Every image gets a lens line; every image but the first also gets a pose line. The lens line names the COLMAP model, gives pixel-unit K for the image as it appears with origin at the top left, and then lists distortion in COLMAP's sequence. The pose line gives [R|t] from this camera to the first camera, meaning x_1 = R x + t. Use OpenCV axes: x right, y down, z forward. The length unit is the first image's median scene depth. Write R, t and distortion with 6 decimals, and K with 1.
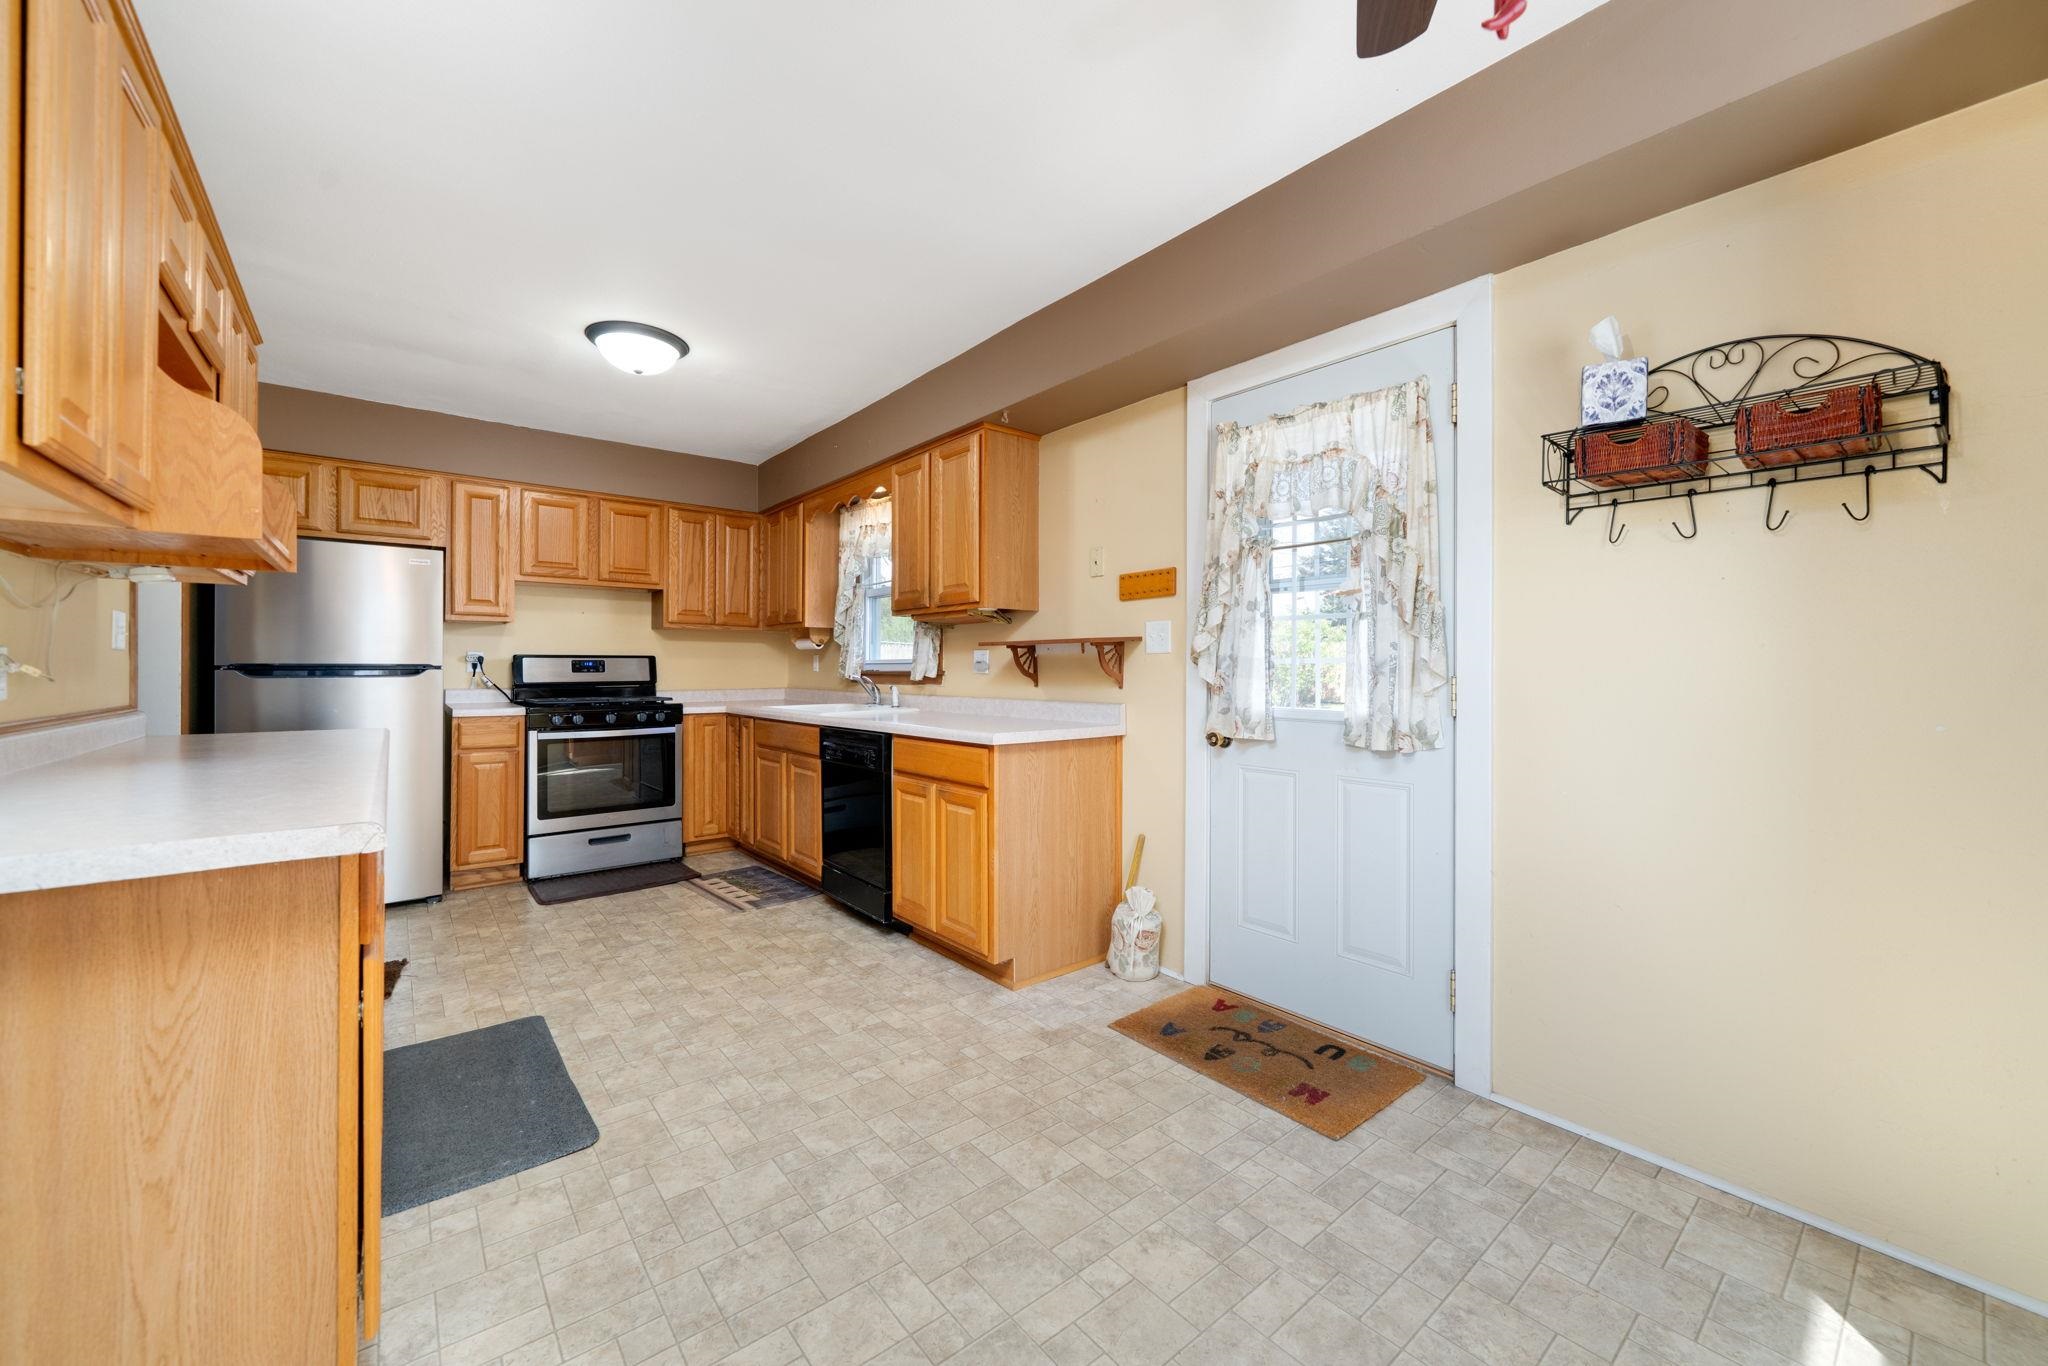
lens RADIAL K [[783.9, 0, 1035.7], [0, 783.9, 673.6], [0, 0, 1]] dist [-0.001189, 0.000018]
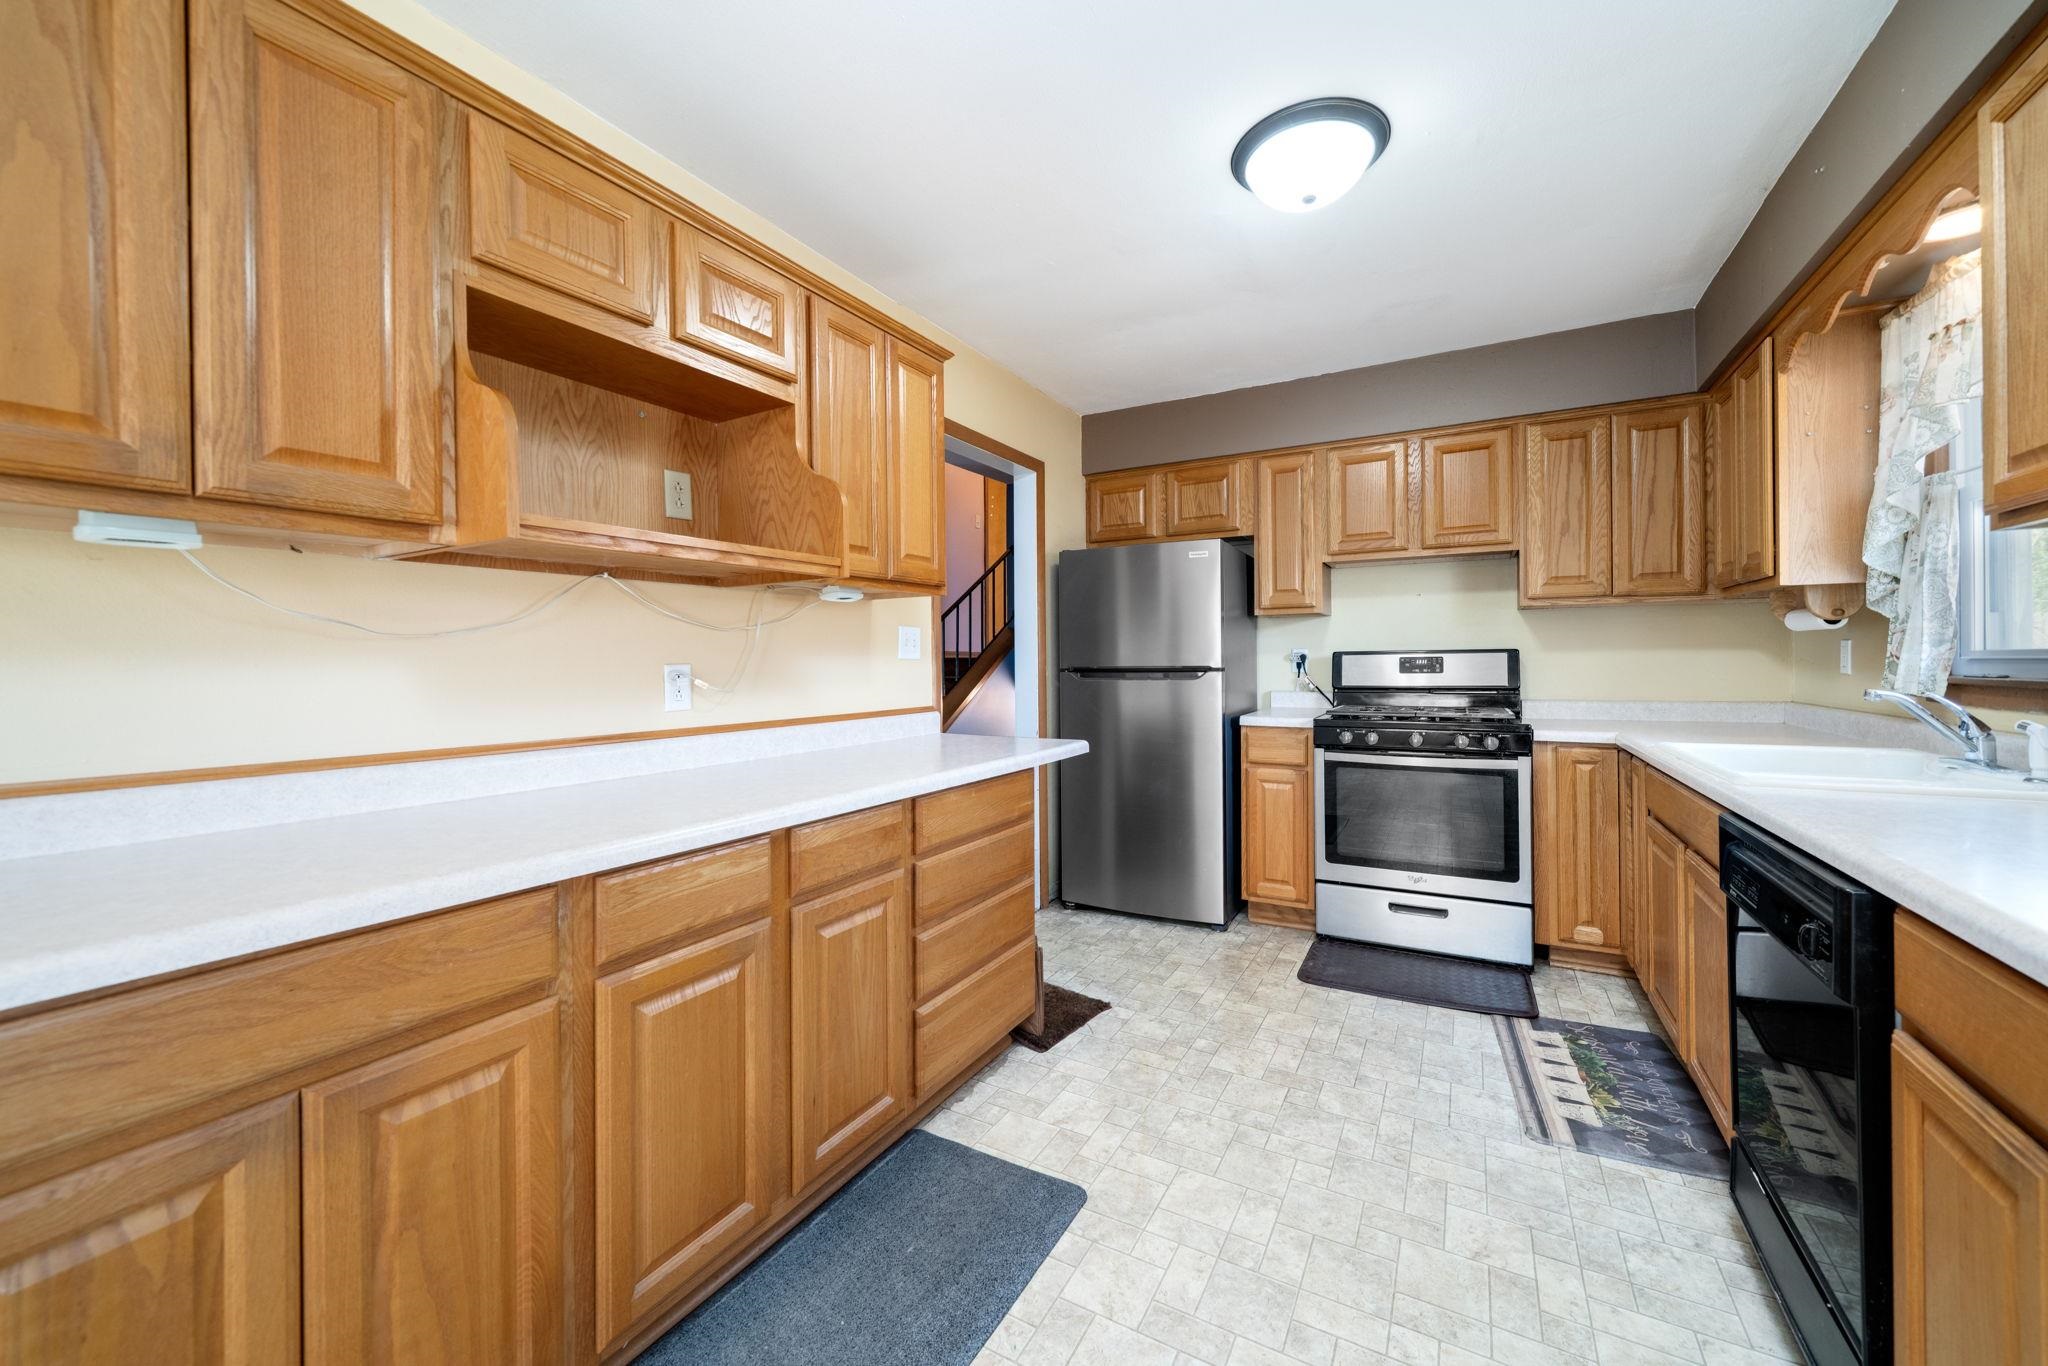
lens RADIAL K [[772.4, 0, 1025.9], [0, 772.4, 658.7], [0, 0, 1]] dist [-0.007473, 0.000050]
pose [[0.354132, -0.006299, -0.935174, -0.018306], [0.003626, 0.999979, -0.005363, -0.019322], [0.935188, -0.001492, 0.354148, 0.567361]]
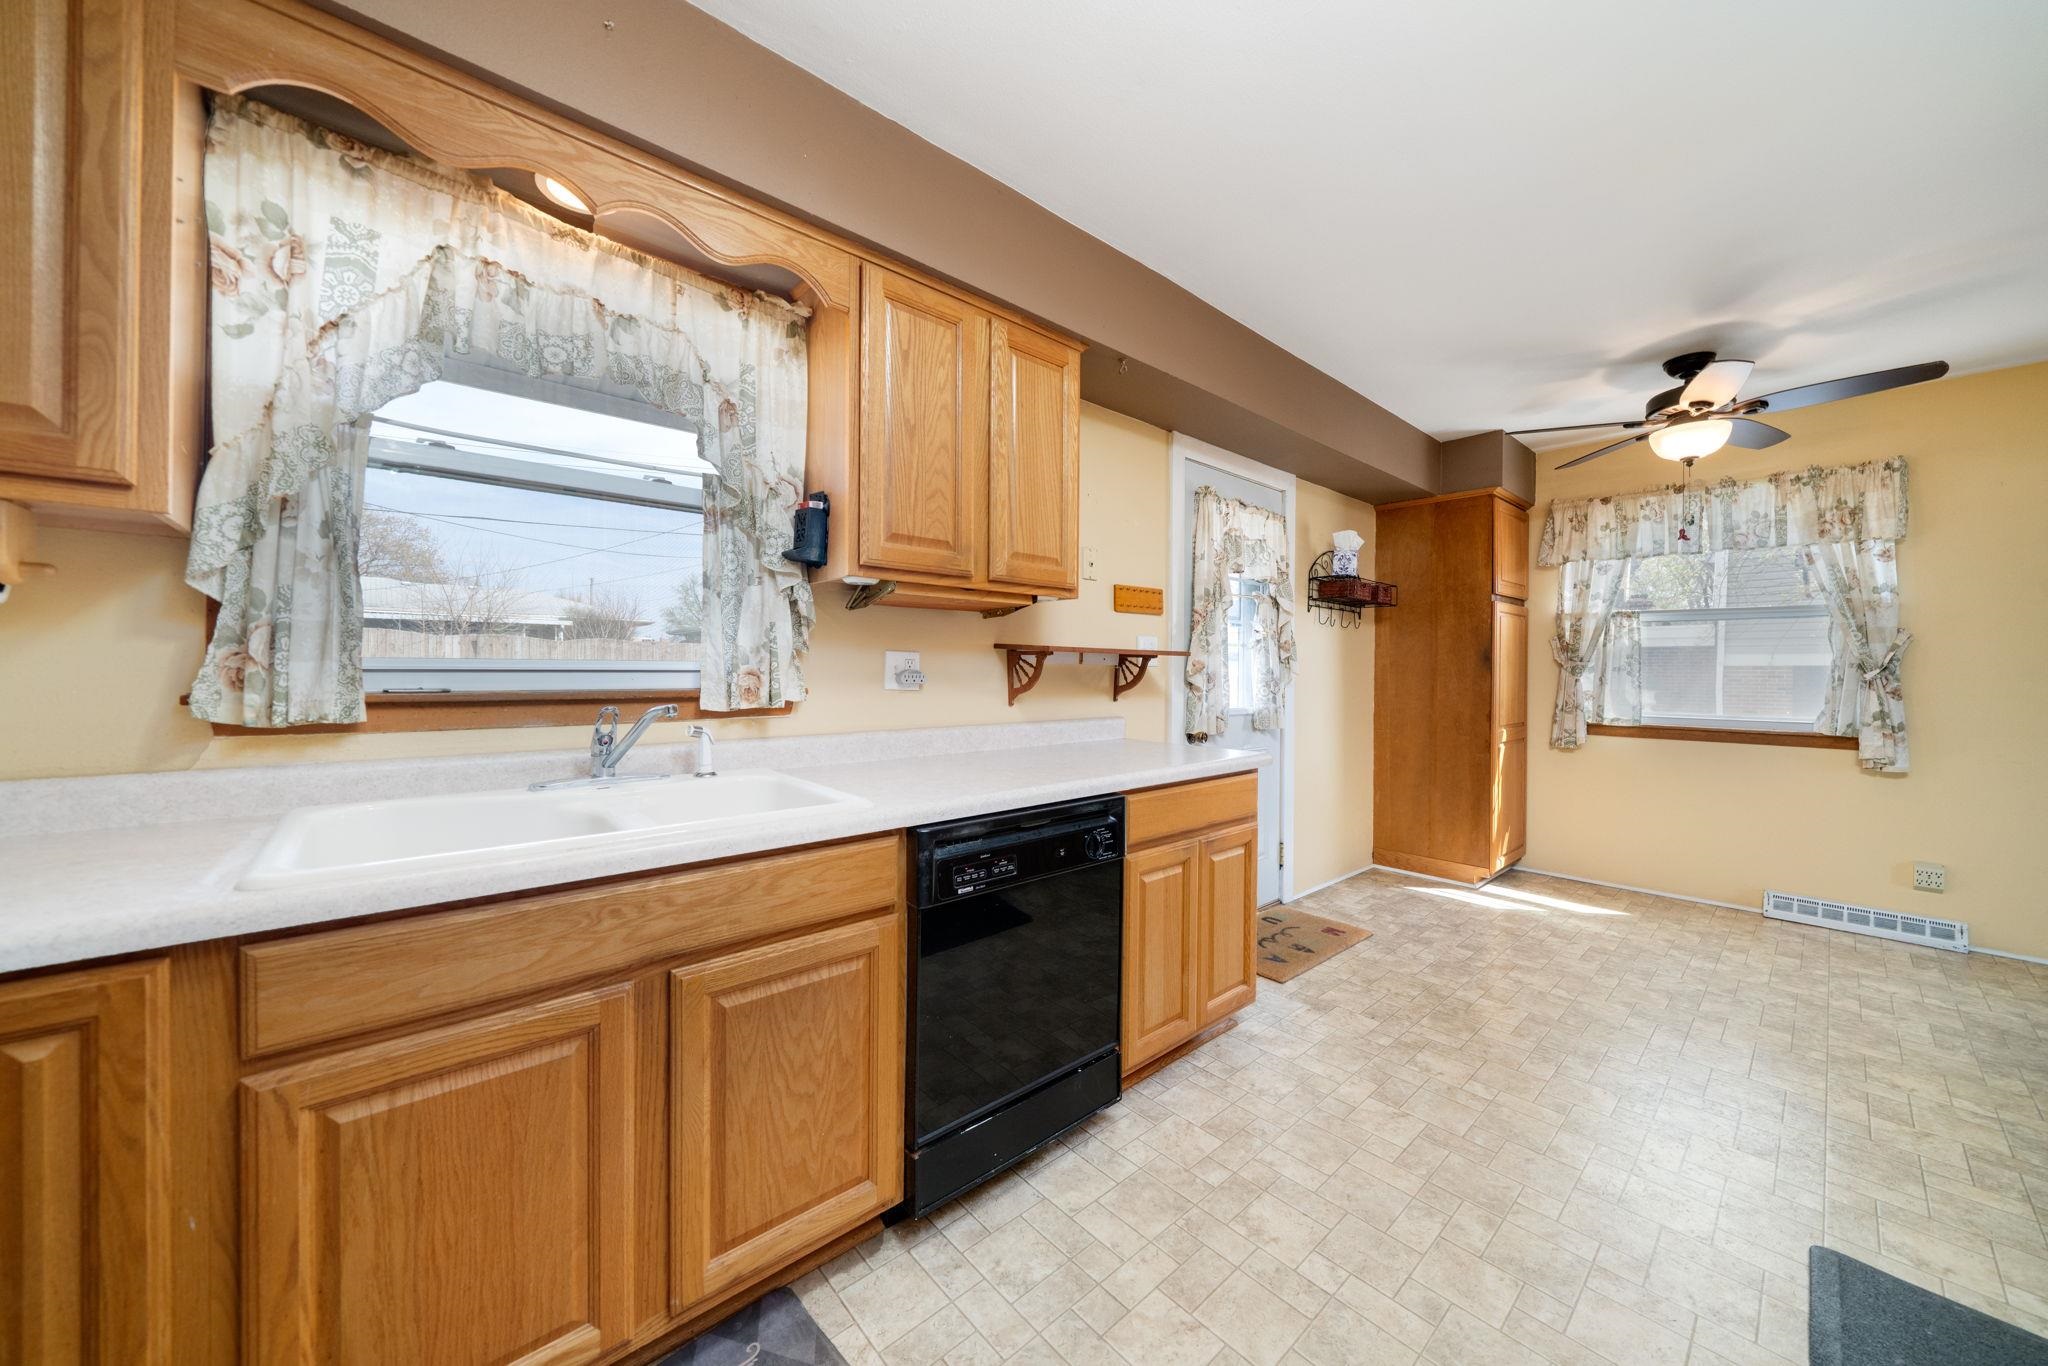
lens RADIAL K [[722.2, 0, 1033.0], [0, 722.2, 678.7], [0, 0, 1]] dist [-0.002671, 0.000032]
pose [[-0.038530, -0.014916, 0.999146, -0.758858], [-0.003800, 0.999884, 0.014780, -0.021157], [-0.999250, -0.003227, -0.038582, 1.100616]]
